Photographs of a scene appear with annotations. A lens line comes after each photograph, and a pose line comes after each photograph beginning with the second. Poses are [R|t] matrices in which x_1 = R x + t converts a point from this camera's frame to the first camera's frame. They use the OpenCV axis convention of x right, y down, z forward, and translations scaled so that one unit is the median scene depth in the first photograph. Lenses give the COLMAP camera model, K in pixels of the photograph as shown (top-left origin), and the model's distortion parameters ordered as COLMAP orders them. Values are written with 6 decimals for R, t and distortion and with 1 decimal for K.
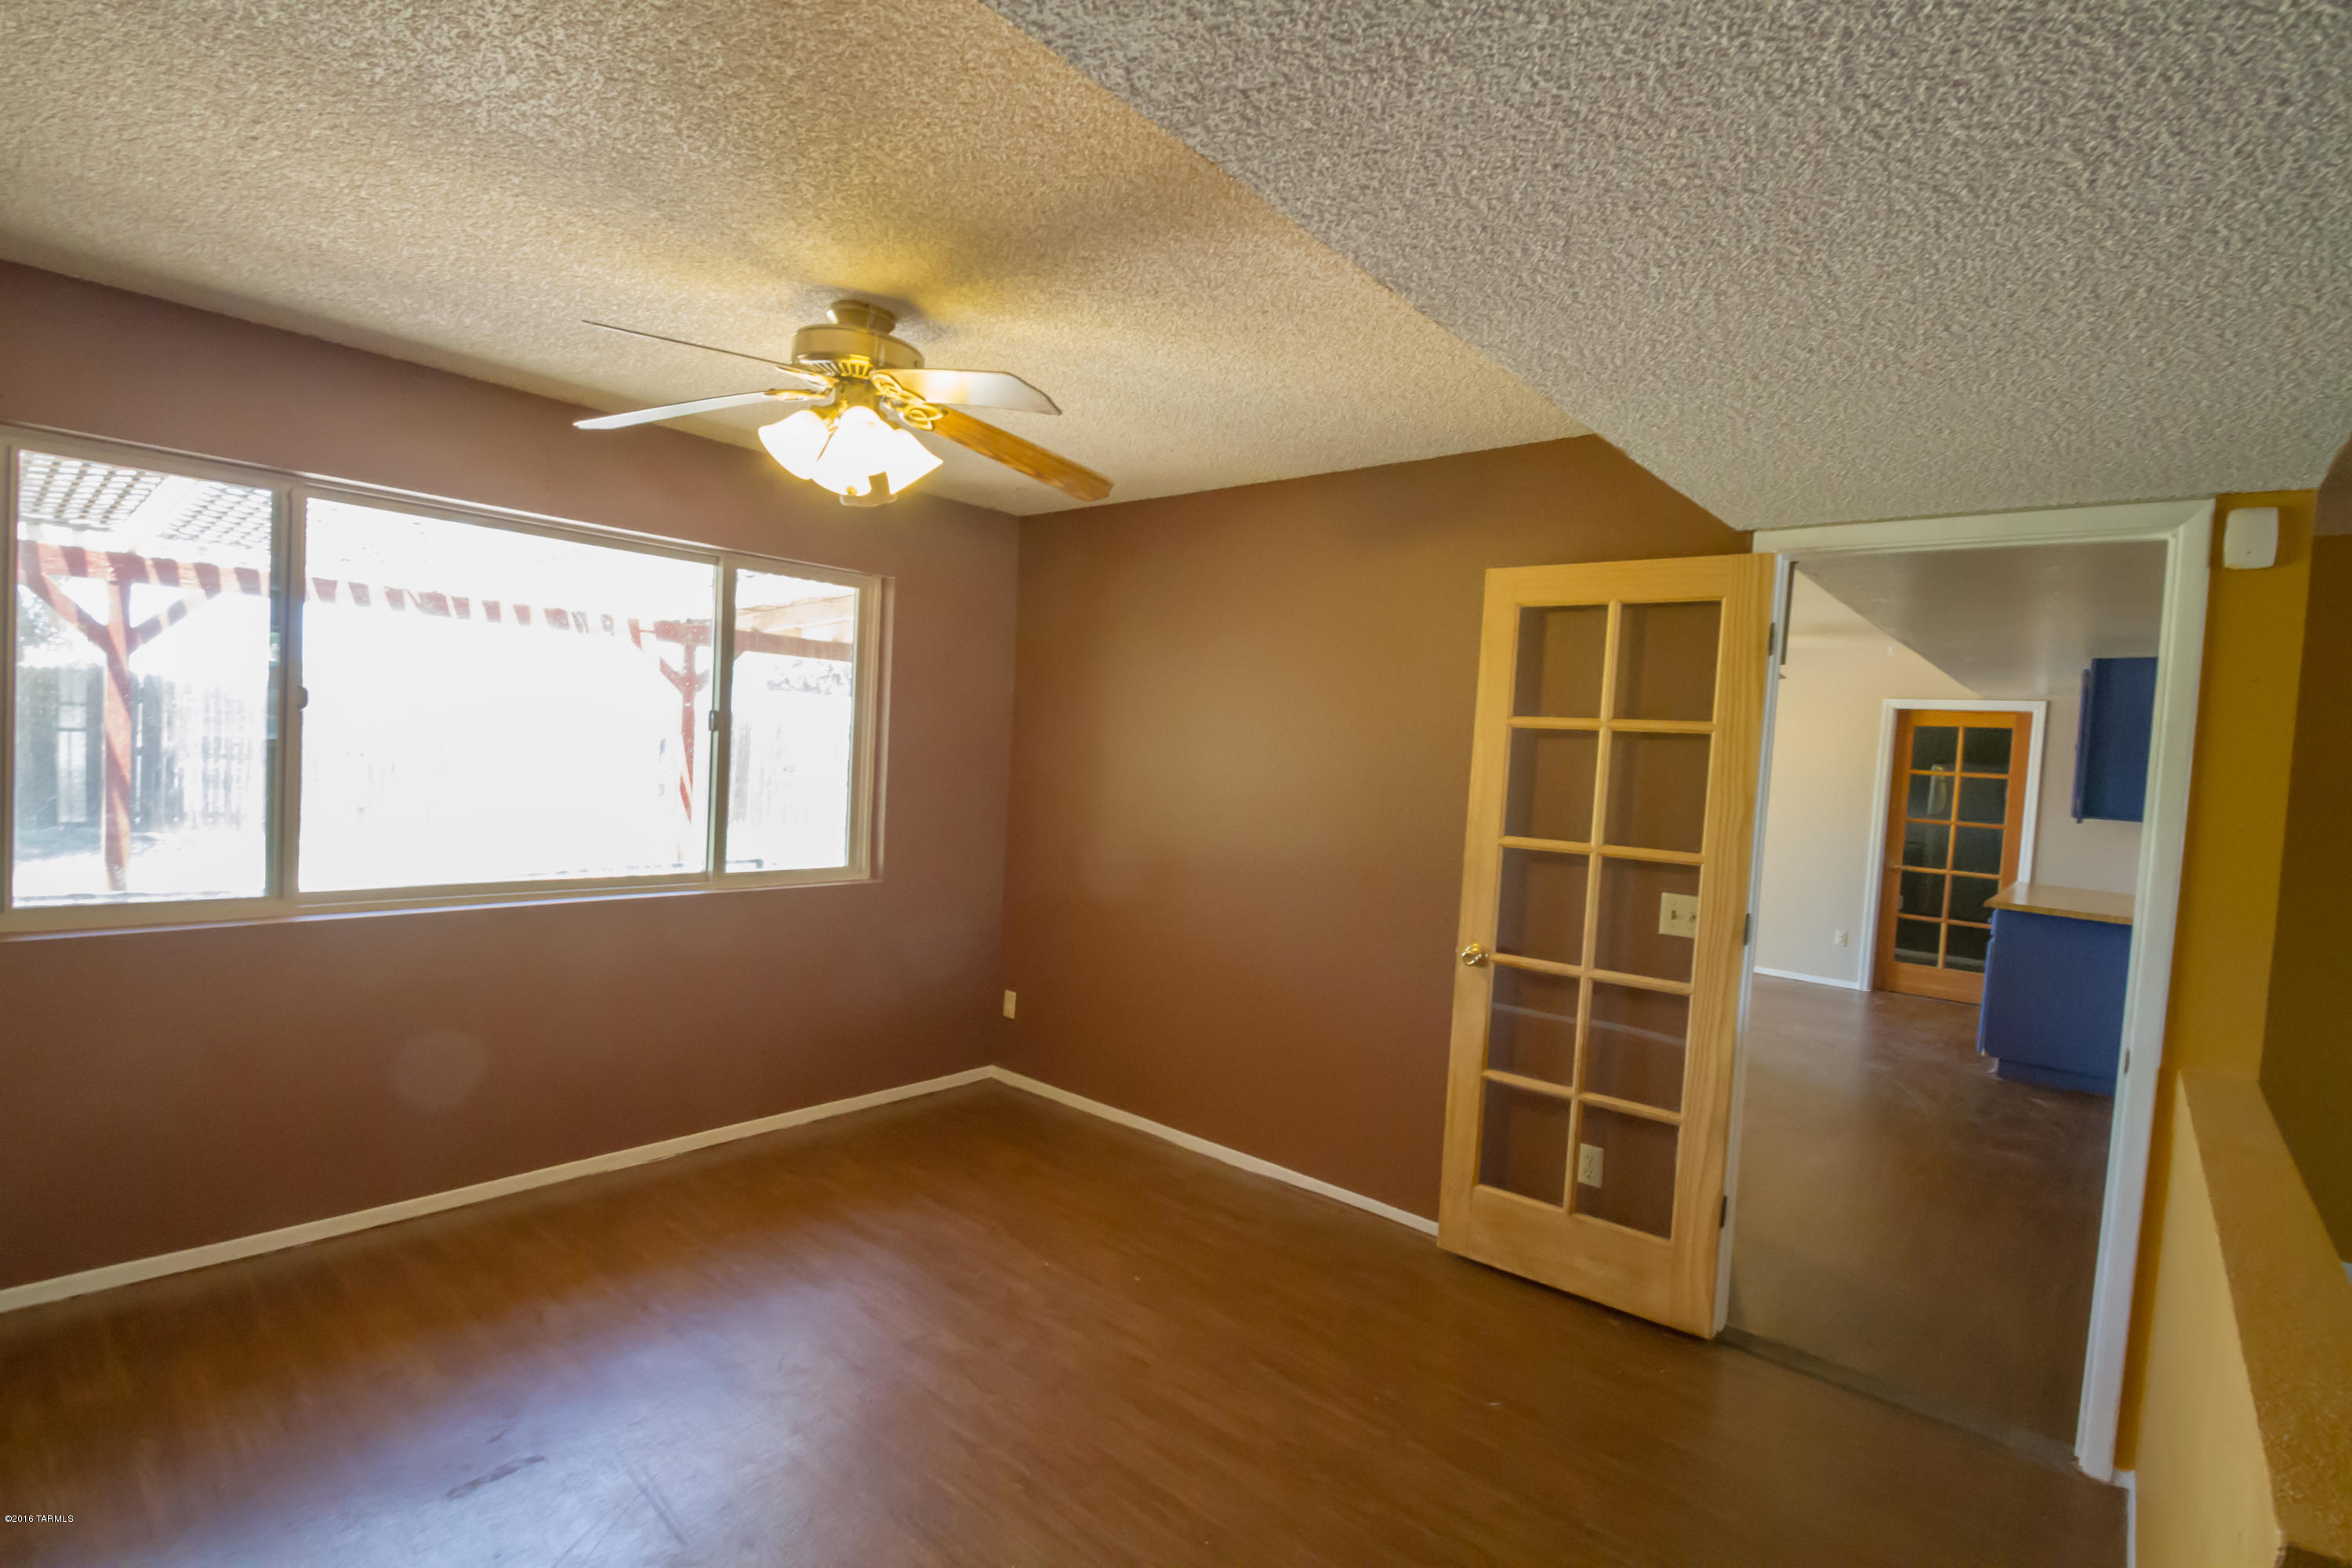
lens RADIAL K [[1097.8, 0, 1176.0], [0, 1097.8, 784.0], [0, 0, 1]] dist [0.001479, -0.010843]
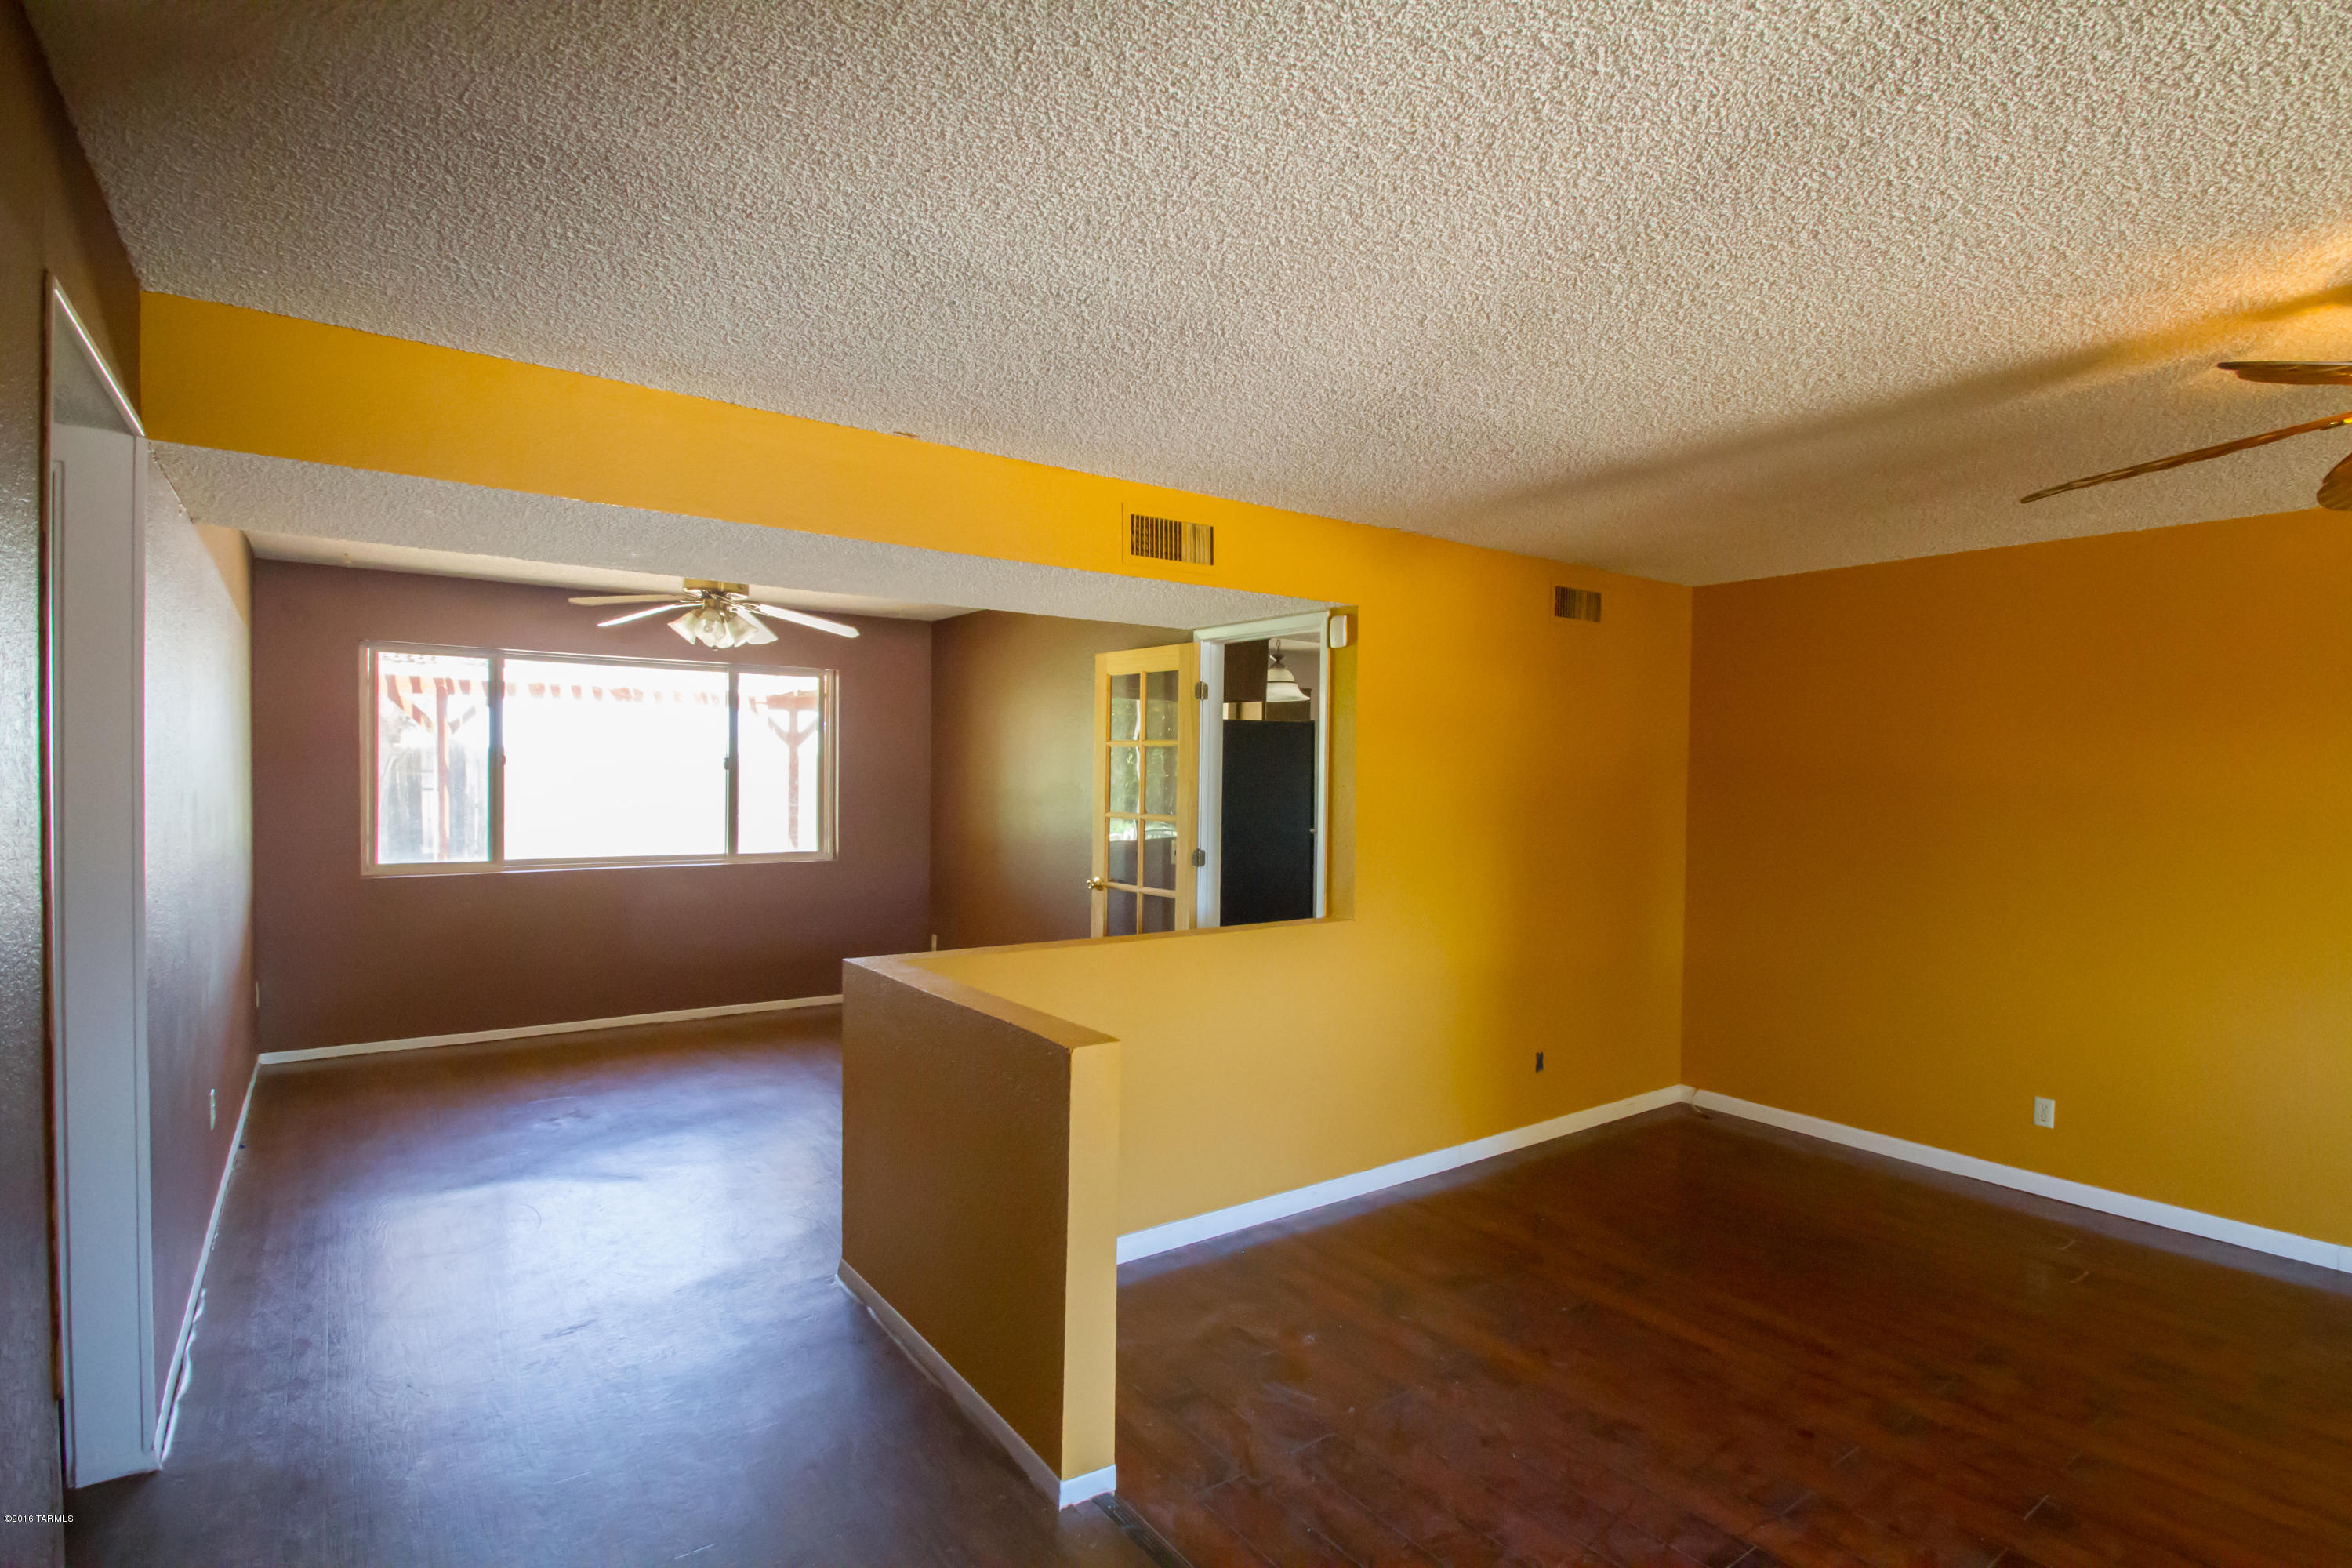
lens RADIAL K [[1161.1, 0, 1176.0], [0, 1161.1, 784.0], [0, 0, 1]] dist [-0.001290, -0.000165]
pose [[0.972253, -0.037941, -0.230833, 0.753728], [0.031385, 0.998995, -0.032009, 0.060427], [0.231816, 0.023876, 0.972467, -0.658186]]
